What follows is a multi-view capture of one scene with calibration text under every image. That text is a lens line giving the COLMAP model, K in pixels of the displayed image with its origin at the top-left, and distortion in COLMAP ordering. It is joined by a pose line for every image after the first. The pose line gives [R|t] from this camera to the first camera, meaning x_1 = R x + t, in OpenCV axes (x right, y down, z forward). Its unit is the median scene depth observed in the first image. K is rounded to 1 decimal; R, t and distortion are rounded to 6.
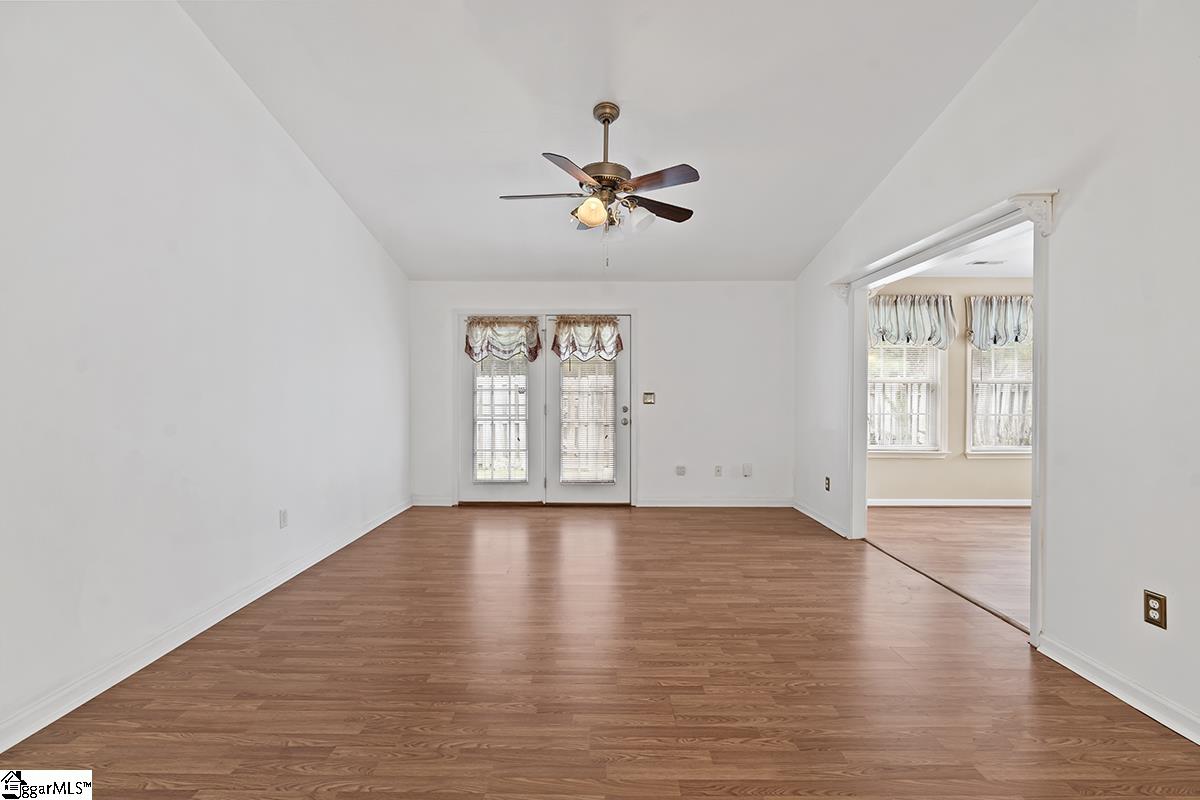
lens RADIAL K [[548.8, 0, 596.8], [0, 548.8, 401.6], [0, 0, 1]] dist [-0.007385, 0.002679]
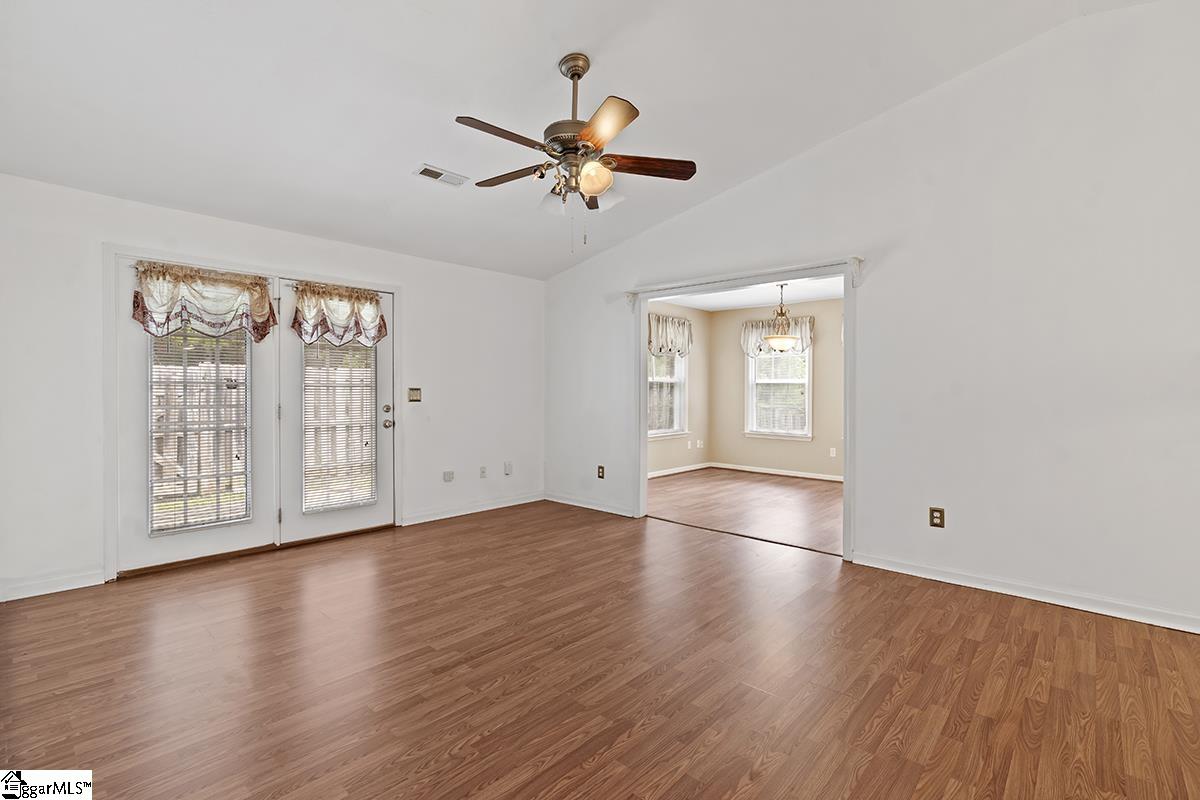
lens RADIAL K [[548.8, 0, 604.5], [0, 548.8, 395.6], [0, 0, 1]] dist [-0.007385, 0.002679]
pose [[0.667523, -0.006606, 0.744560, -0.340235], [0.006986, 0.999972, 0.002609, -0.005446], [-0.744557, 0.003460, 0.667550, 0.223828]]
